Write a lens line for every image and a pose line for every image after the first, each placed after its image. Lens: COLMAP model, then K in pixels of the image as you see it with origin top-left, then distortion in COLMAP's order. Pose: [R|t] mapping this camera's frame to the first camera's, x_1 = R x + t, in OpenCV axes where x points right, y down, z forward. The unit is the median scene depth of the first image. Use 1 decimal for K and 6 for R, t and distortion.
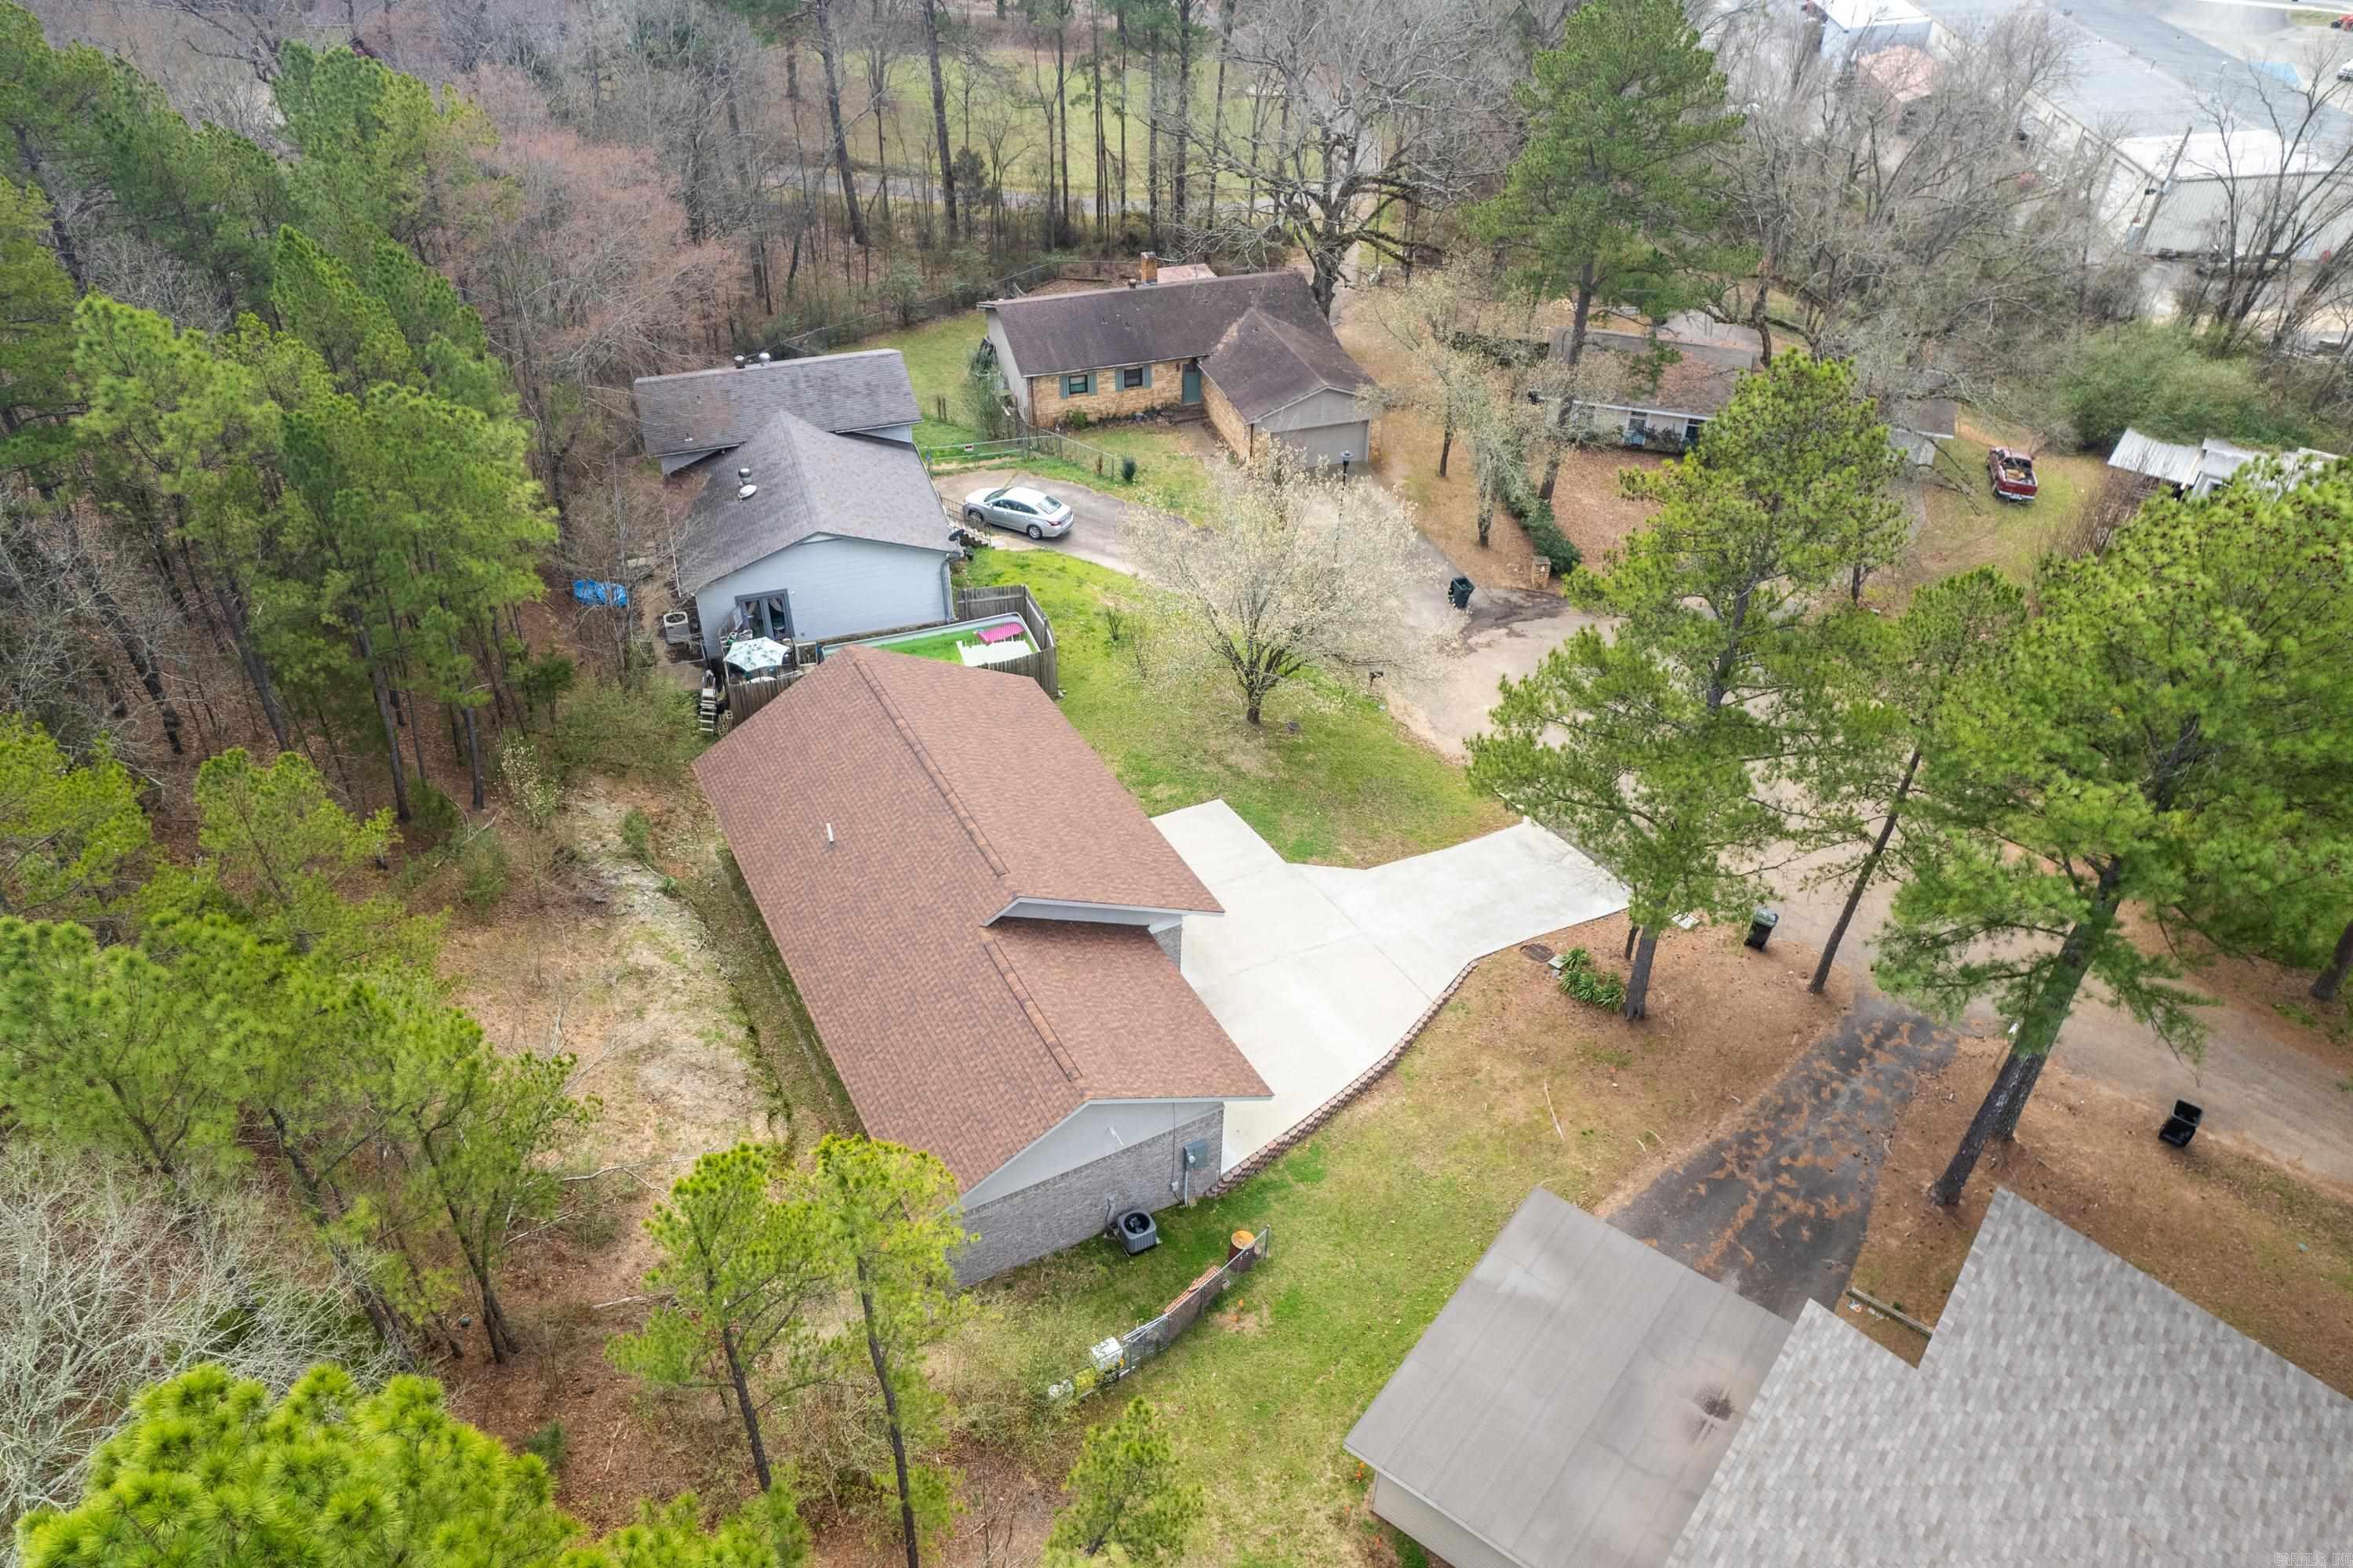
lens RADIAL K [[1449.1, 0, 1166.2], [0, 1449.1, 880.1], [0, 0, 1]] dist [-0.047658, 0.022773]
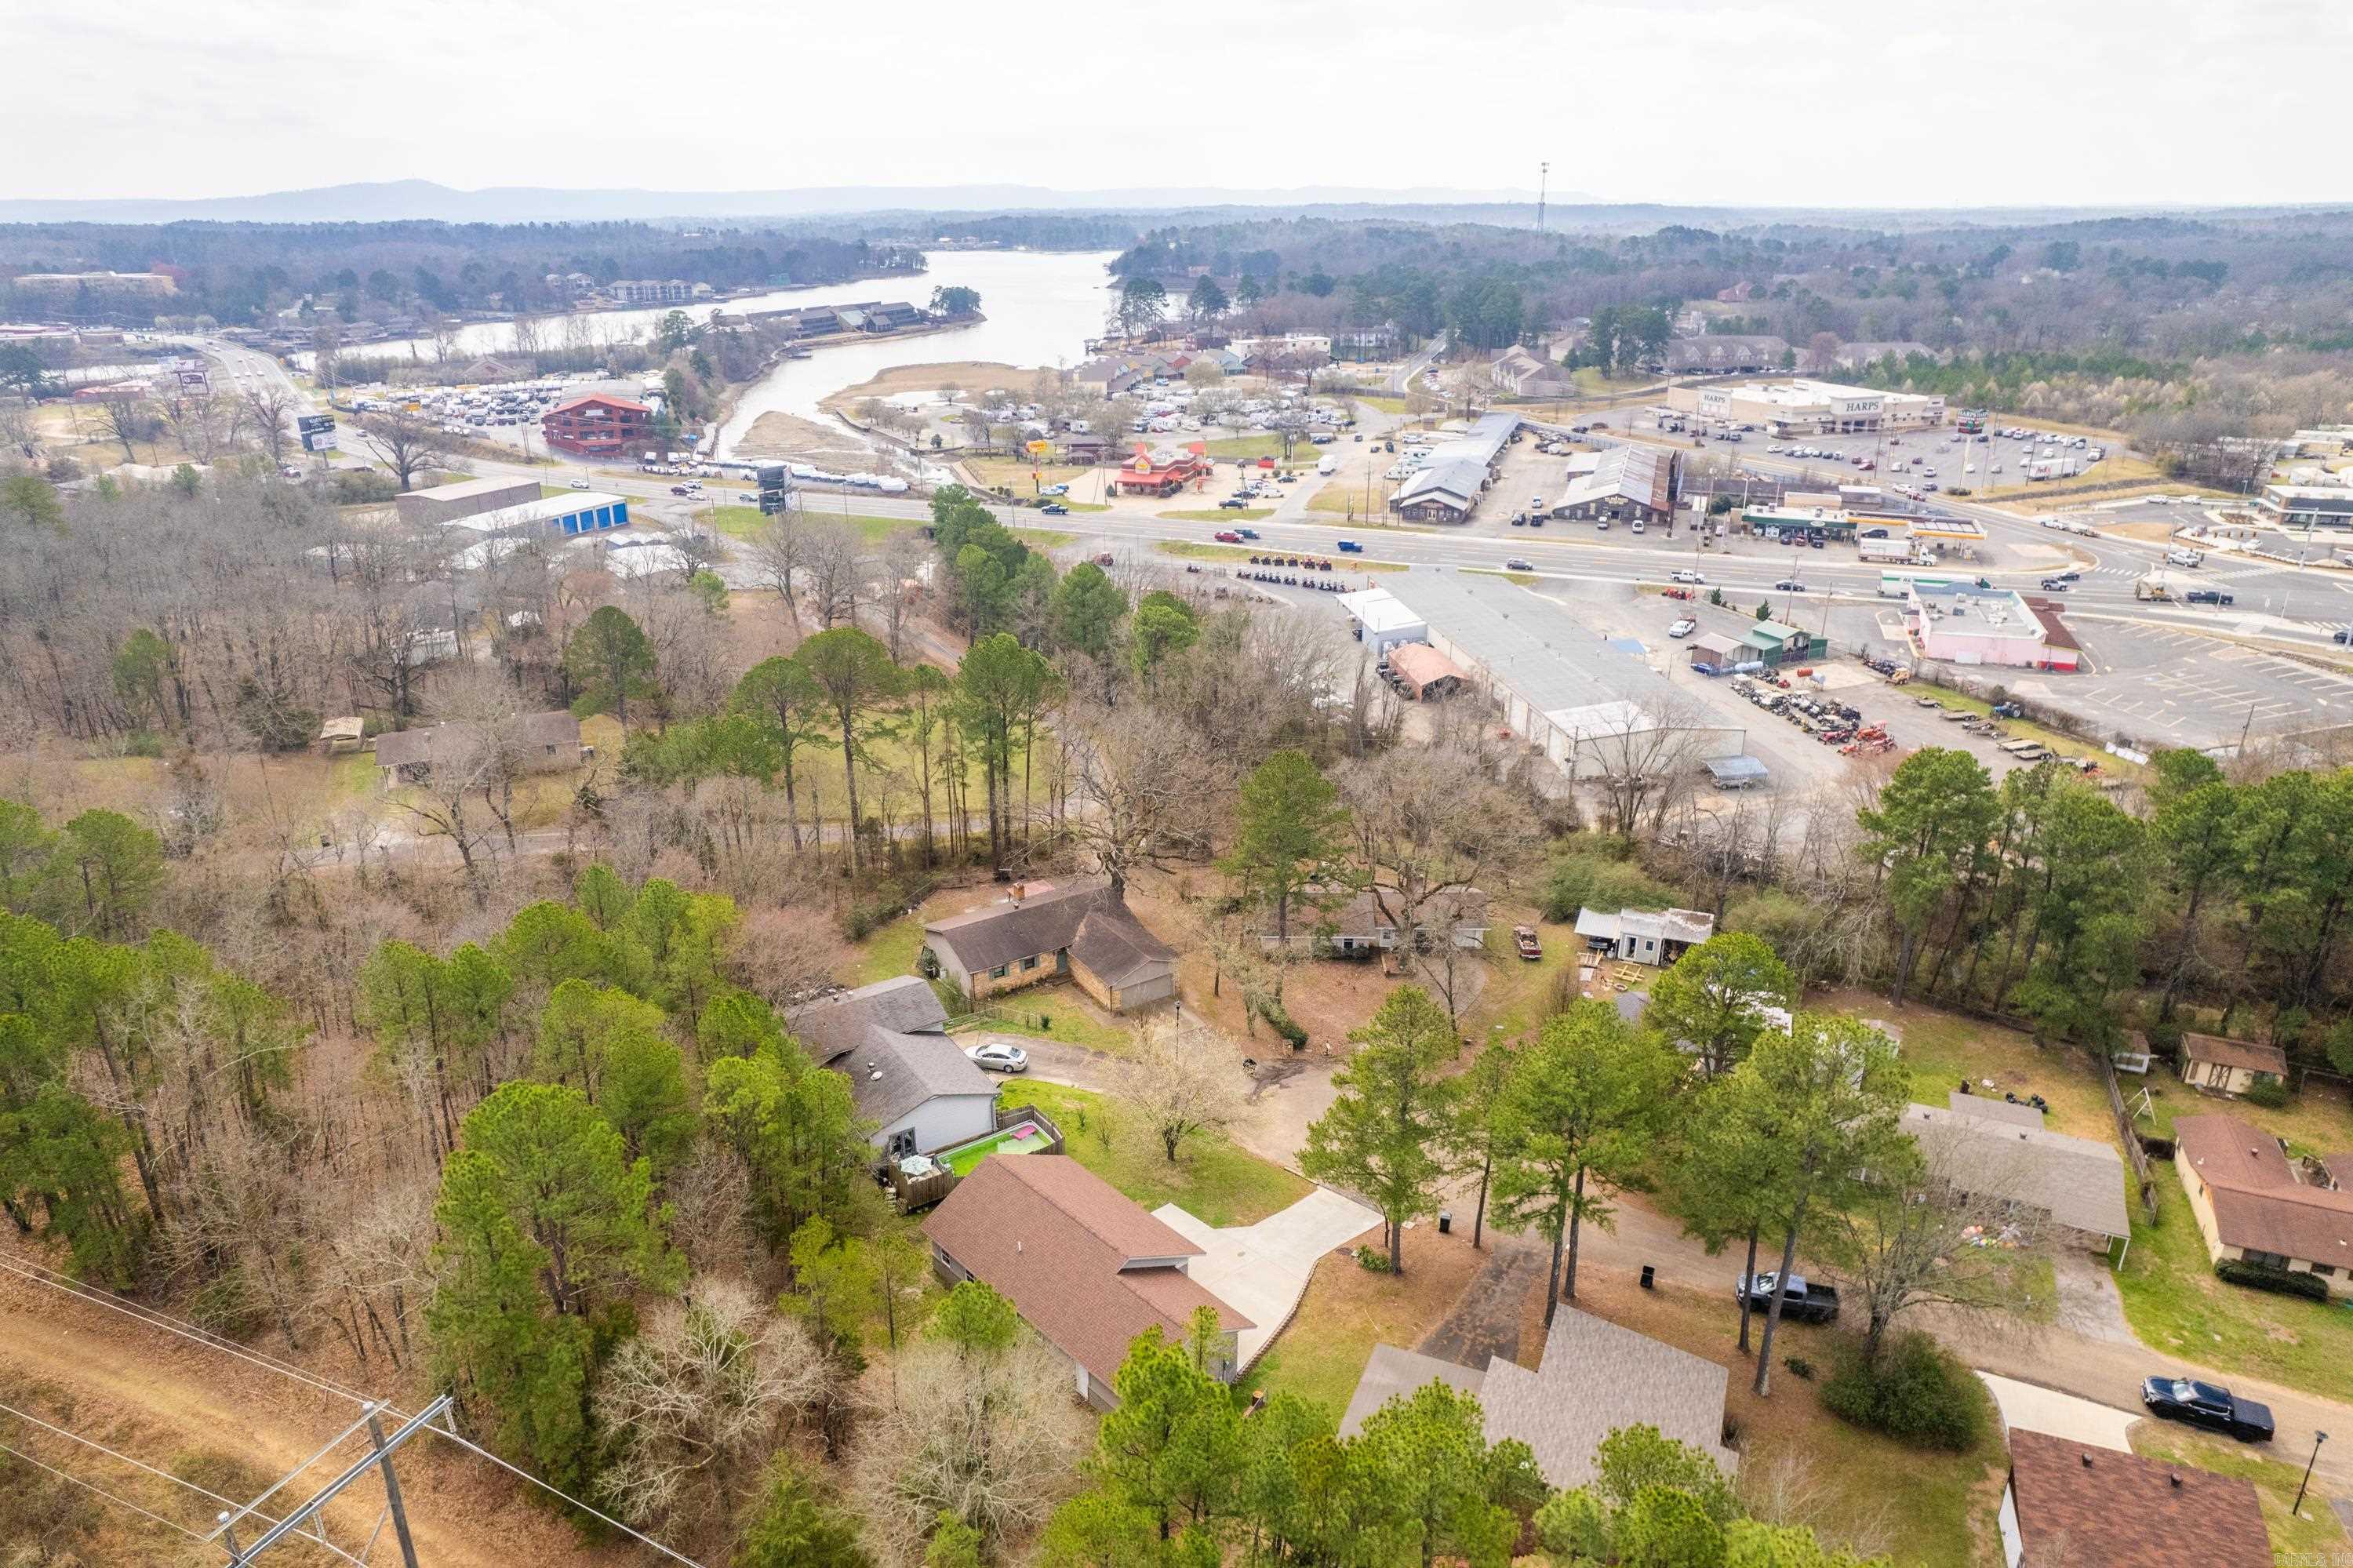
lens RADIAL K [[1449.1, 0, 1166.2], [0, 1449.1, 880.1], [0, 0, 1]] dist [-0.047658, 0.022773]
pose [[0.965263, -0.113459, 0.235359, -0.382571], [0.175030, 0.949594, -0.260069, 0.036493], [-0.193988, 0.292230, 0.936467, -0.950905]]
